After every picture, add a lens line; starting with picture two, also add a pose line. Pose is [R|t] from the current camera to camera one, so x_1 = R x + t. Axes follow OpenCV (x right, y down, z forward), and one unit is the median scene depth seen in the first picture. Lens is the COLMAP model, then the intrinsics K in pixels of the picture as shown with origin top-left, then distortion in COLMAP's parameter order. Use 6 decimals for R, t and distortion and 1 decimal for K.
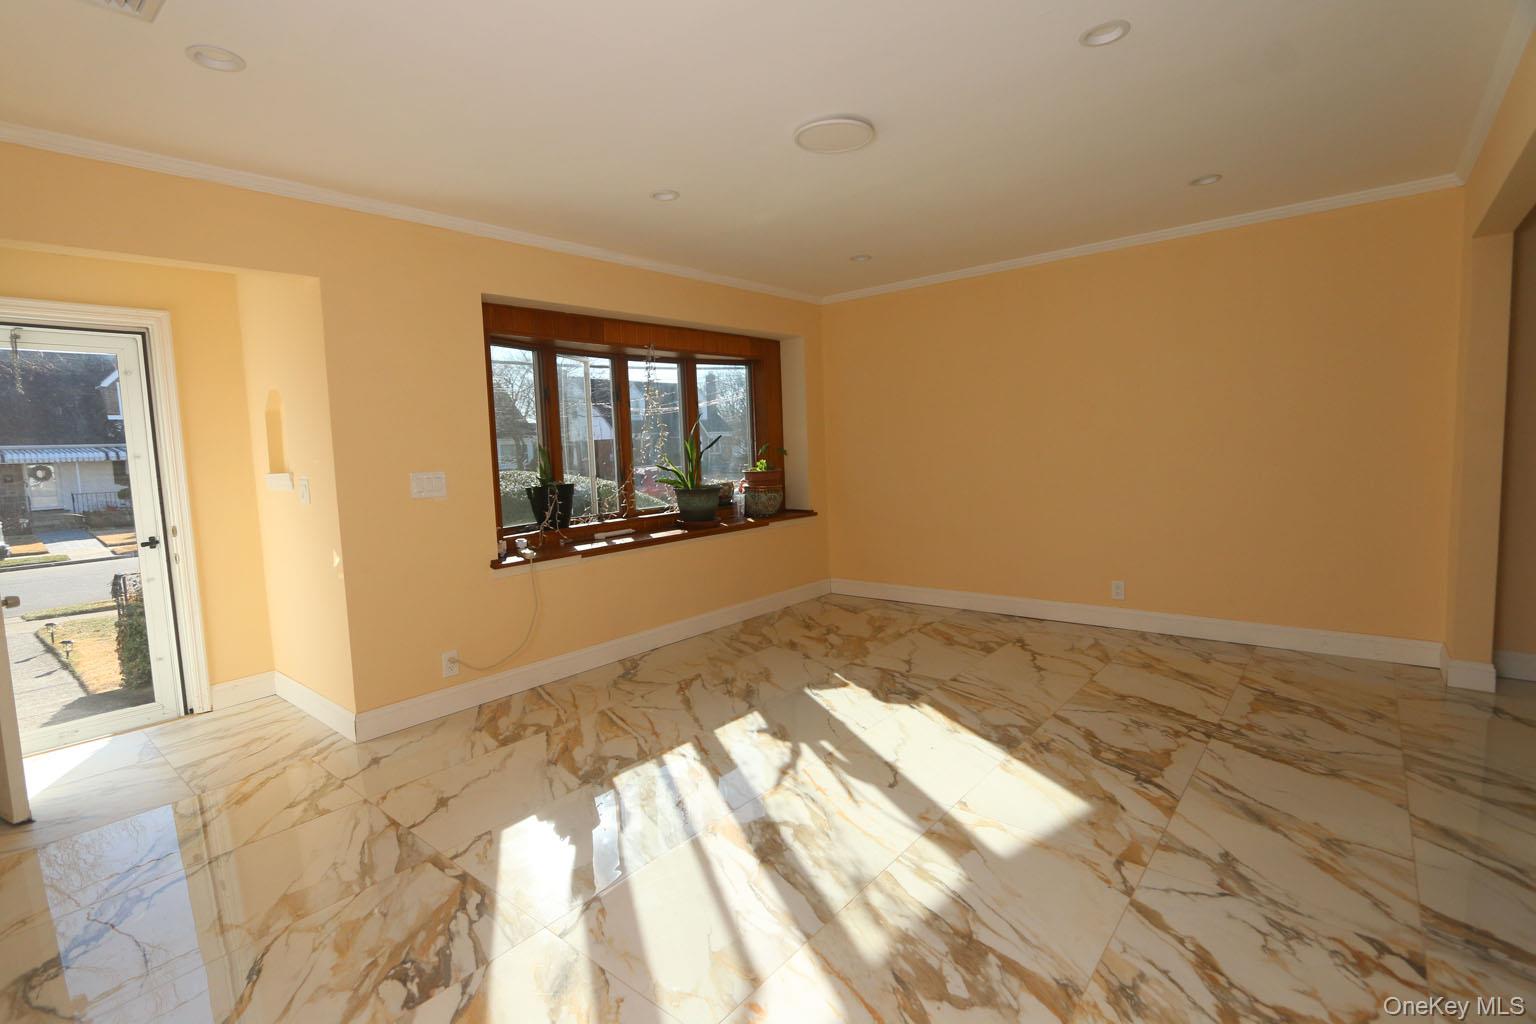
lens RADIAL K [[716.2, 0, 768.0], [0, 716.2, 512.0], [0, 0, 1]] dist [-0.004060, -0.000610]
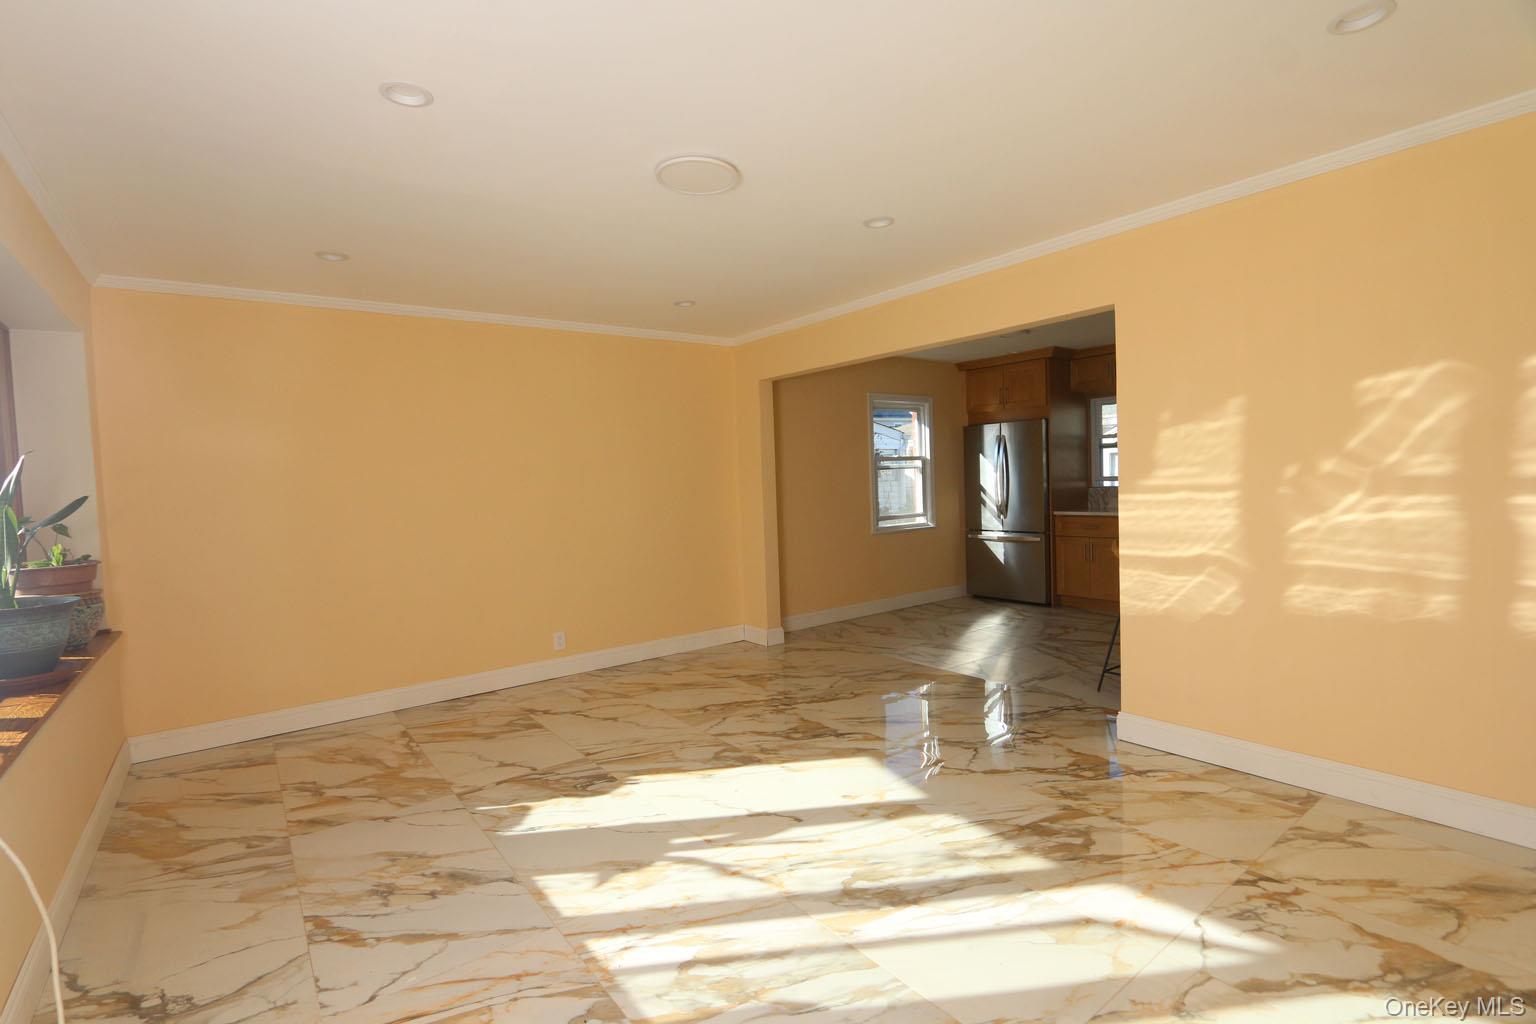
lens RADIAL K [[716.2, 0, 768.0], [0, 716.2, 512.0], [0, 0, 1]] dist [-0.004060, -0.000610]
pose [[0.217597, -0.011856, 0.975967, -0.748893], [0.117773, 0.992939, -0.014196, -0.047726], [-0.968907, 0.118032, 0.217457, 0.671440]]
